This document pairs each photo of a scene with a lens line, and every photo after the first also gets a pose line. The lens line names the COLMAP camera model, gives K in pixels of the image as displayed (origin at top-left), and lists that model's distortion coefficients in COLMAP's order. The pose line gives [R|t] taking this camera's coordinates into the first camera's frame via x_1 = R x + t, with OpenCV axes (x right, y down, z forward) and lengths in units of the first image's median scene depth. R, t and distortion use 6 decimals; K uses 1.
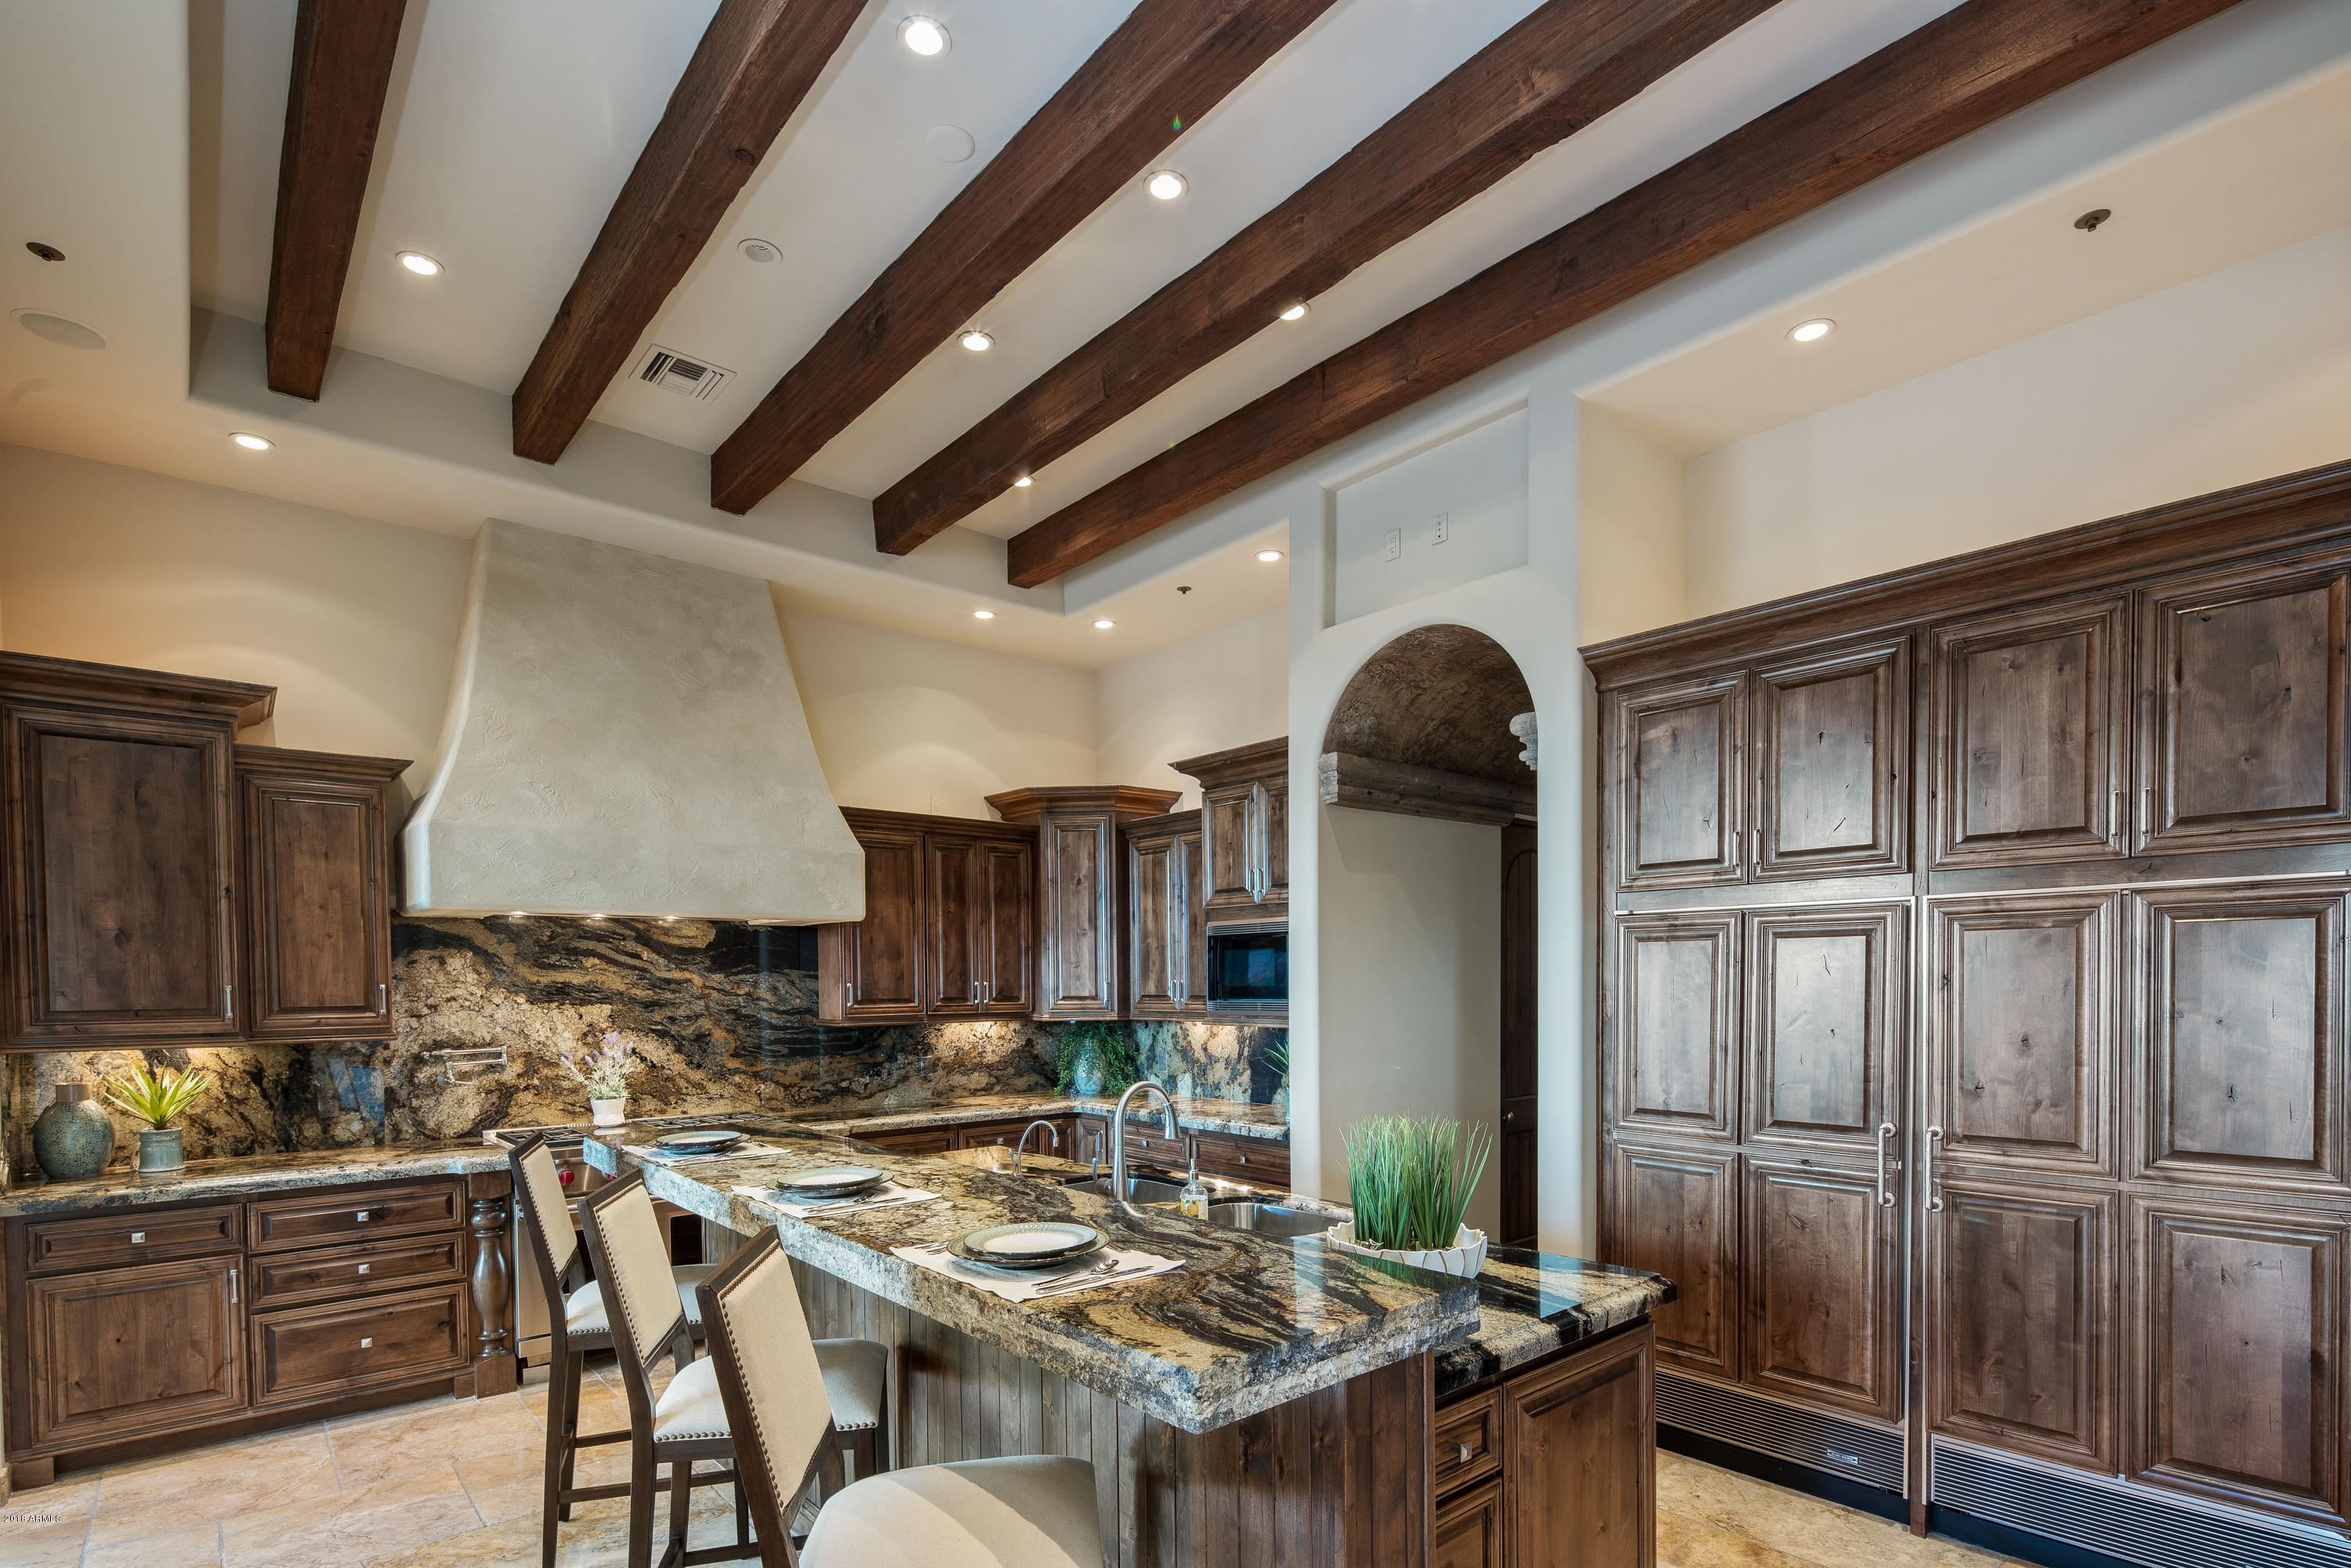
lens RADIAL K [[1142.1, 0, 1166.0], [0, 1142.1, 999.1], [0, 0, 1]] dist [0.003472, 0.000377]
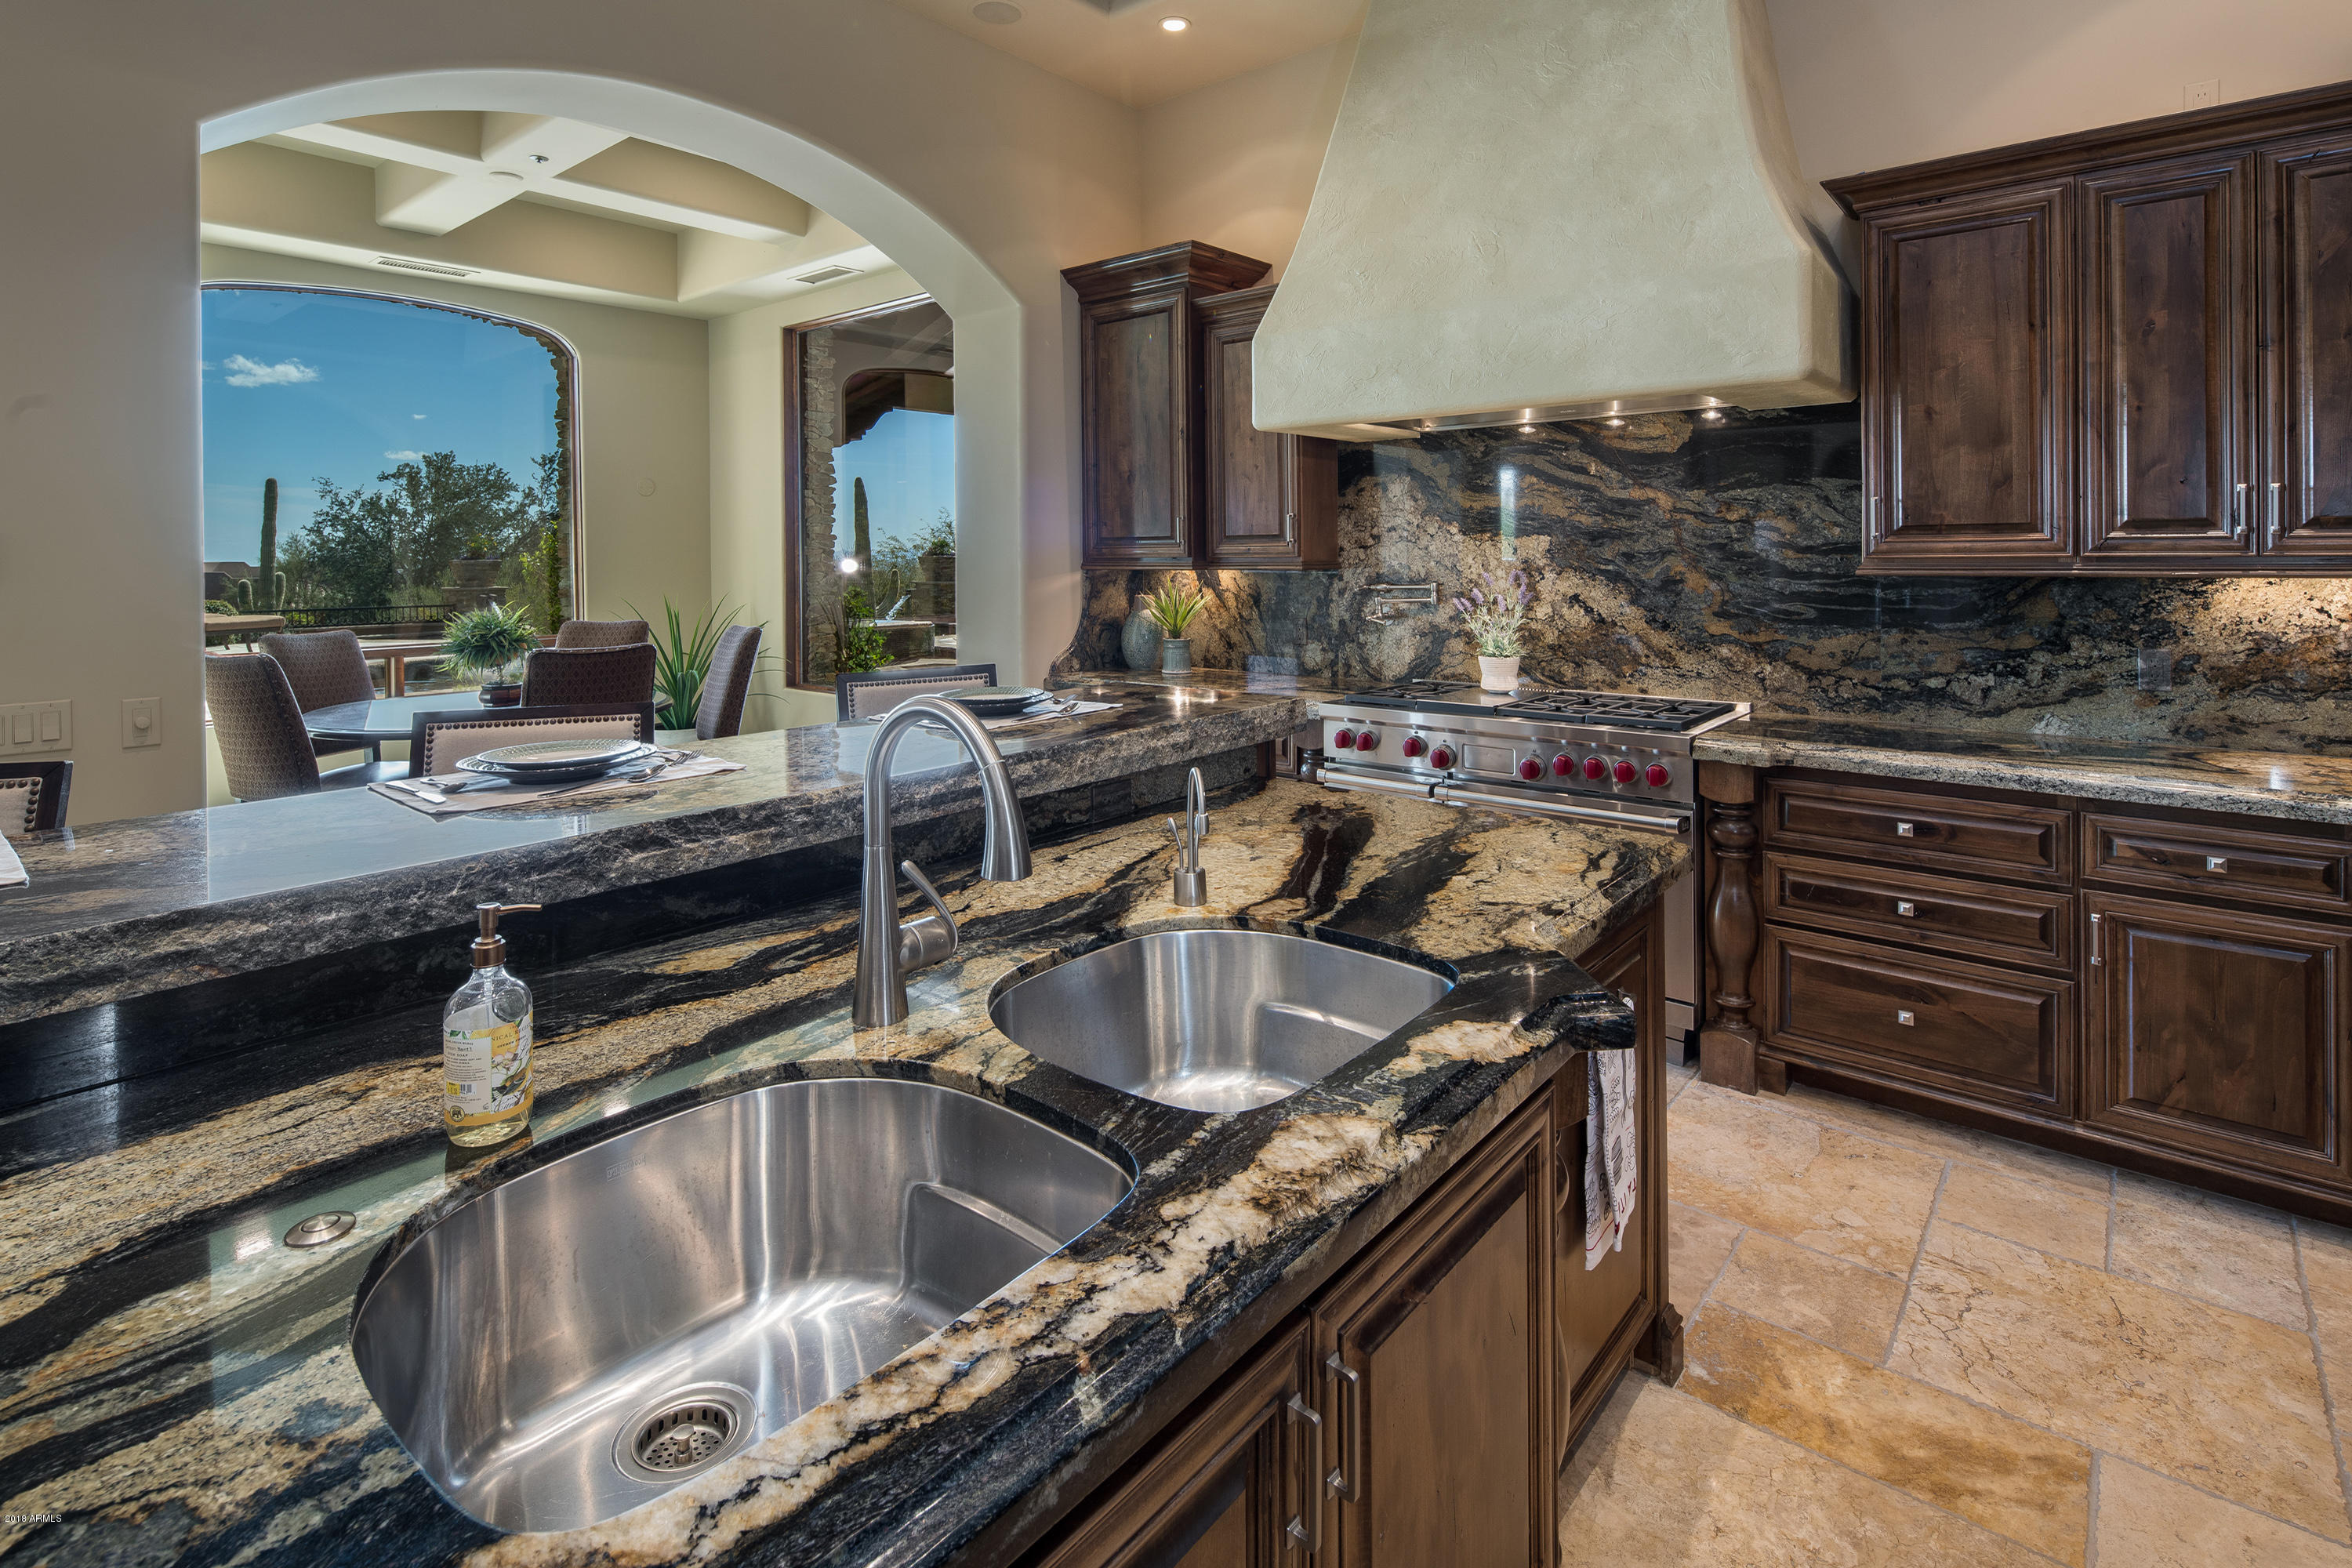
lens RADIAL K [[1142.6, 0, 1165.5], [0, 1142.6, 557.1], [0, 0, 1]] dist [0.003472, 0.000377]
pose [[0.159328, 0.011796, -0.987155, 0.220603], [-0.008478, 0.999908, 0.010580, 0.012858], [0.987189, 0.006683, 0.159413, 0.606401]]
